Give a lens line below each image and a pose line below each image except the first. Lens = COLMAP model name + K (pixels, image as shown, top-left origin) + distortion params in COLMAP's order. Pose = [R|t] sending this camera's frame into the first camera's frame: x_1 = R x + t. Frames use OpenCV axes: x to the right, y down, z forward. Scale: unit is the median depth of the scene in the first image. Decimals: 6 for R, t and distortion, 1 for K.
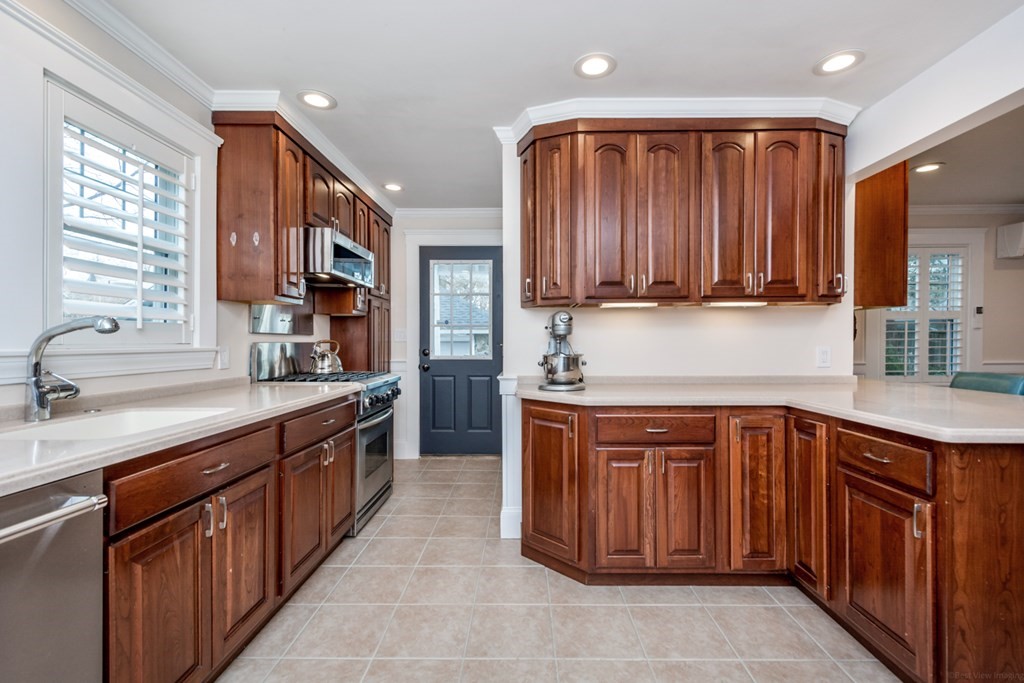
lens RADIAL K [[450.6, 0, 515.8], [0, 450.6, 345.2], [0, 0, 1]] dist [0.014809, -0.004145]
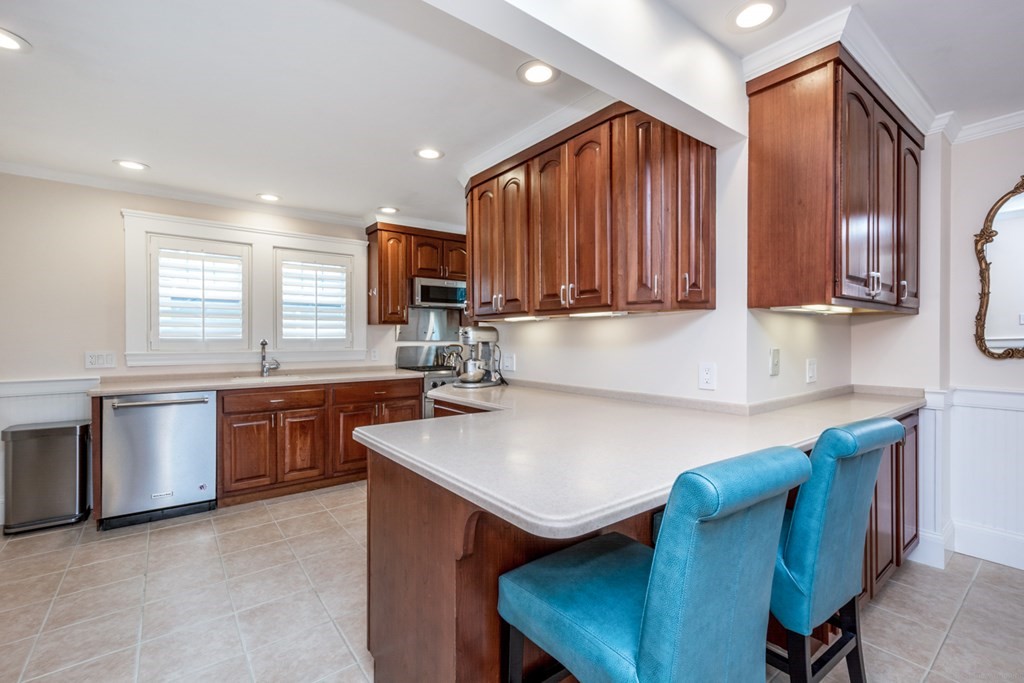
lens RADIAL K [[450.6, 0, 507.4], [0, 450.6, 340.0], [0, 0, 1]] dist [0.014809, -0.004145]
pose [[0.609334, 0.003625, -0.792906, 1.228250], [-0.003866, 0.999991, 0.001601, -0.040344], [0.792905, 0.002090, 0.609342, 0.298450]]
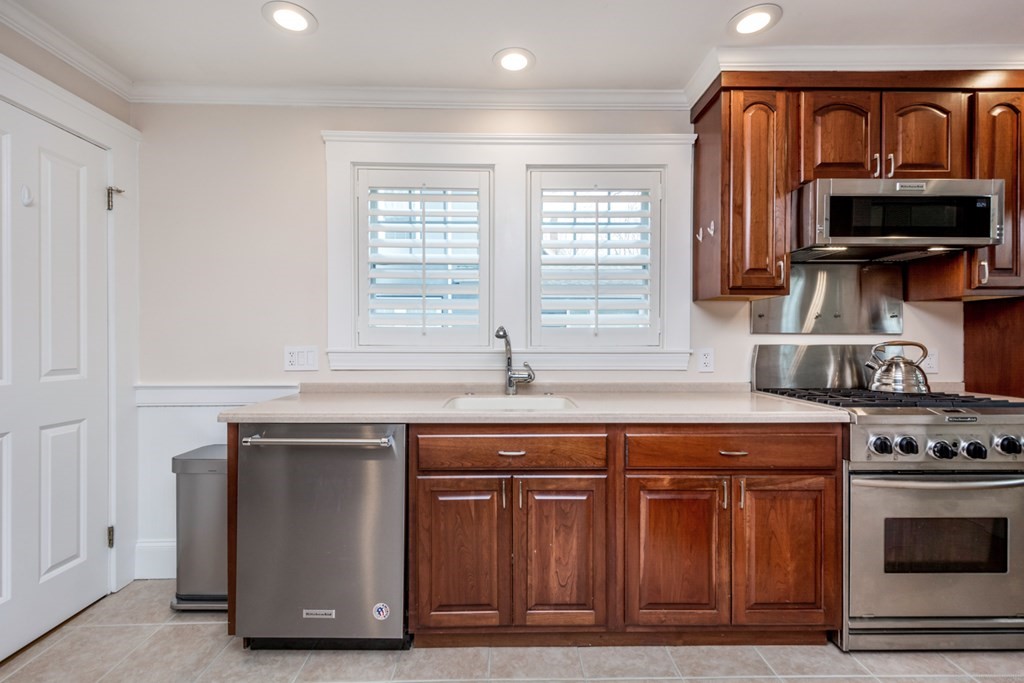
lens RADIAL K [[450.6, 0, 513.7], [0, 450.6, 340.7], [0, 0, 1]] dist [0.014809, -0.004145]
pose [[0.030275, 0.002237, -0.999539, 0.301293], [-0.005521, 0.999983, 0.002071, -0.013845], [0.999526, 0.005456, 0.030287, 0.582175]]
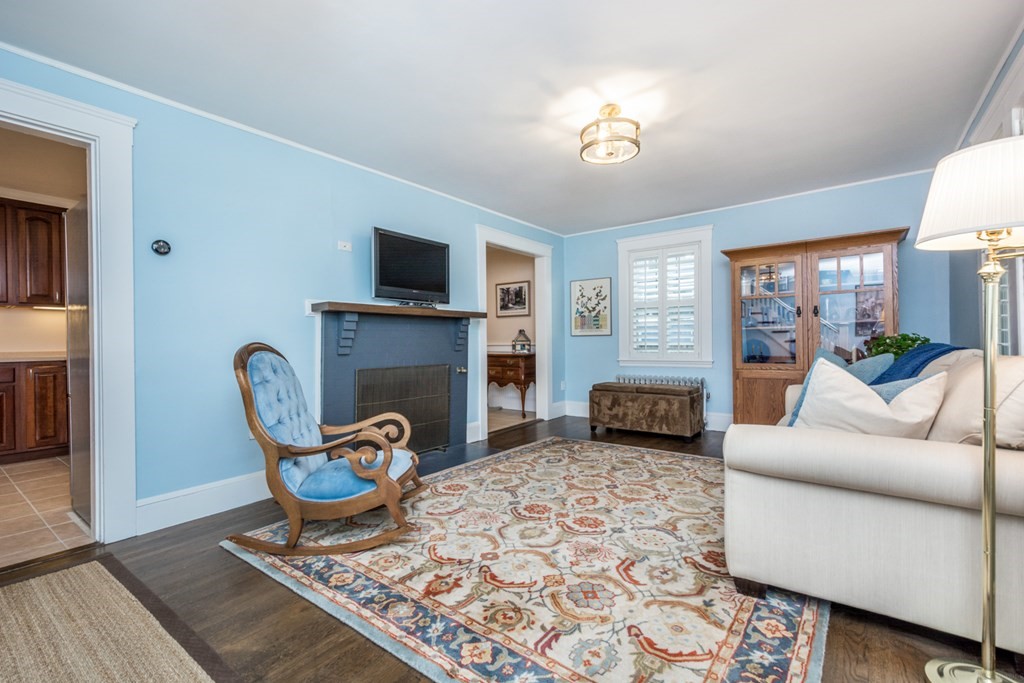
lens RADIAL K [[450.6, 0, 513.5], [0, 450.6, 340.5], [0, 0, 1]] dist [0.014809, -0.004145]
pose [[0.597055, -0.002960, 0.802195, 0.142146], [0.015352, 0.999852, -0.007737, 0.077687], [-0.802054, 0.016935, 0.597012, -1.546778]]
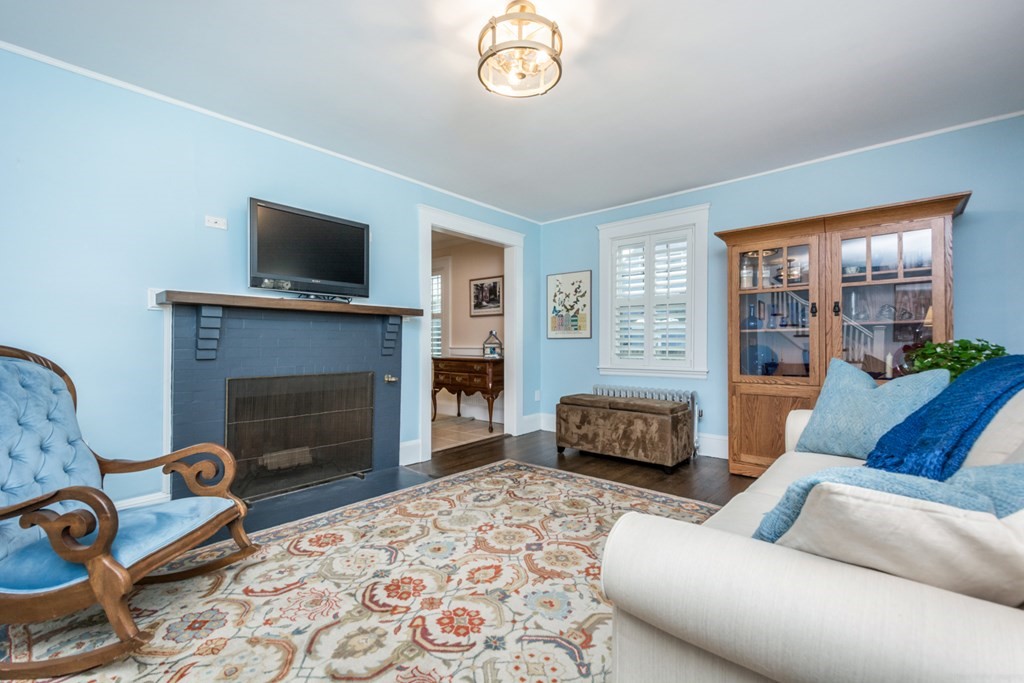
lens RADIAL K [[450.6, 0, 510.2], [0, 450.6, 340.4], [0, 0, 1]] dist [0.014809, -0.004145]
pose [[0.645667, 0.006036, 0.763595, 0.578463], [0.005789, 0.999901, -0.012799, 0.074149], [-0.763597, 0.012684, 0.645568, -1.564339]]
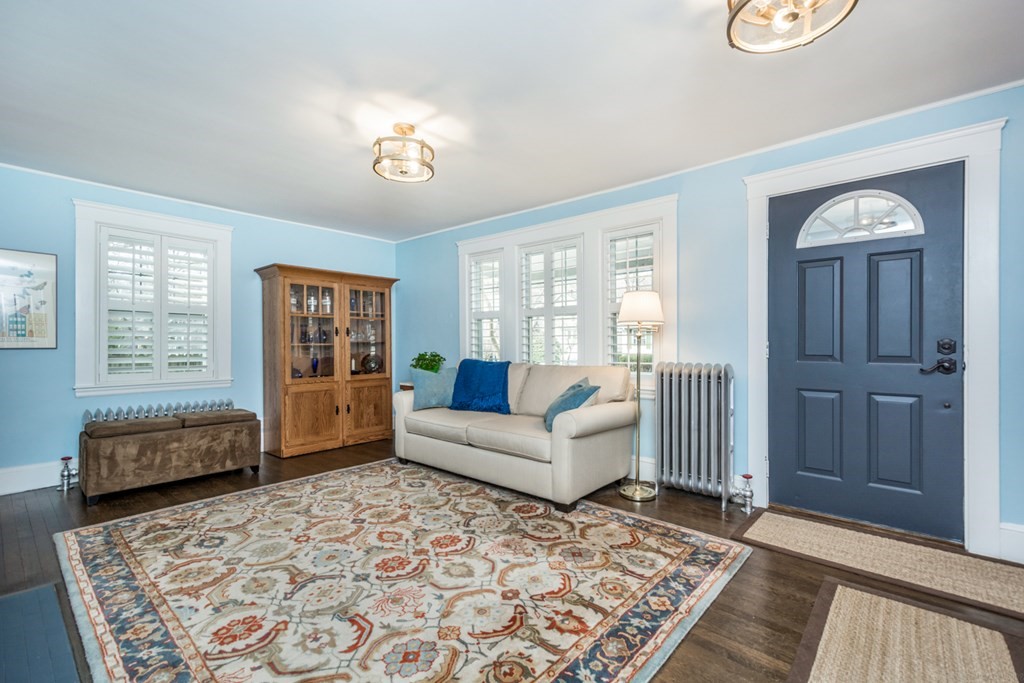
lens RADIAL K [[450.6, 0, 518.5], [0, 450.6, 345.7], [0, 0, 1]] dist [0.014809, -0.004145]
pose [[-0.764334, 0.001191, 0.644820, 0.263564], [0.004627, 0.999983, 0.003637, 0.032753], [-0.644804, 0.005763, -0.764326, -0.408041]]
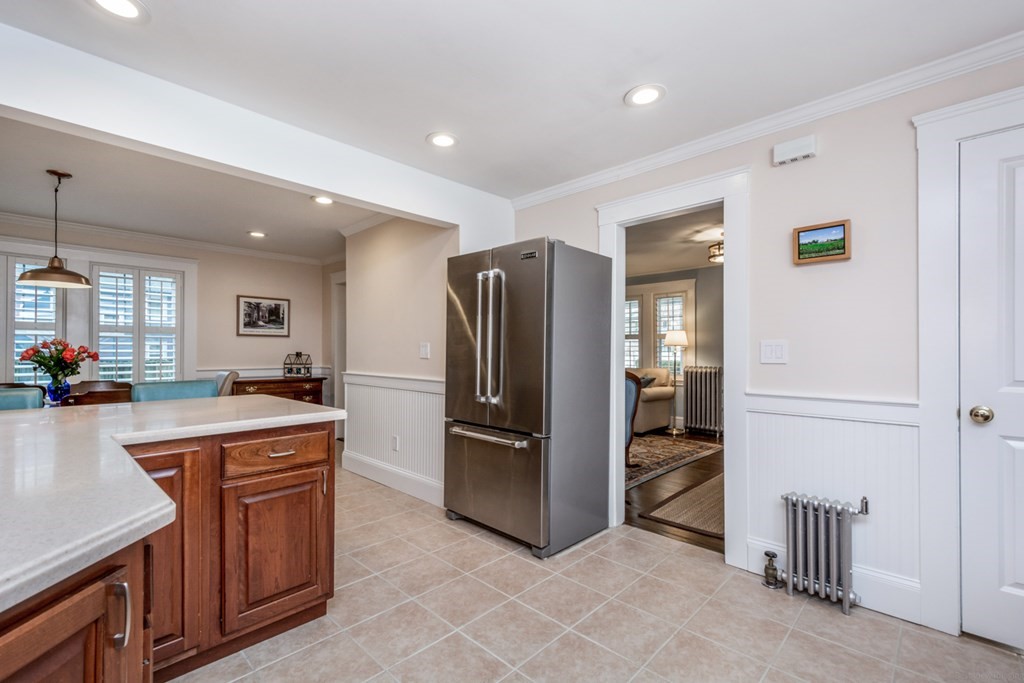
lens RADIAL K [[450.6, 0, 522.1], [0, 450.6, 344.1], [0, 0, 1]] dist [0.014809, -0.004145]
pose [[-0.733975, 0.010411, 0.679096, -0.306276], [0.003471, 0.999927, -0.011578, -0.015191], [-0.679167, -0.006141, -0.733958, 0.938993]]
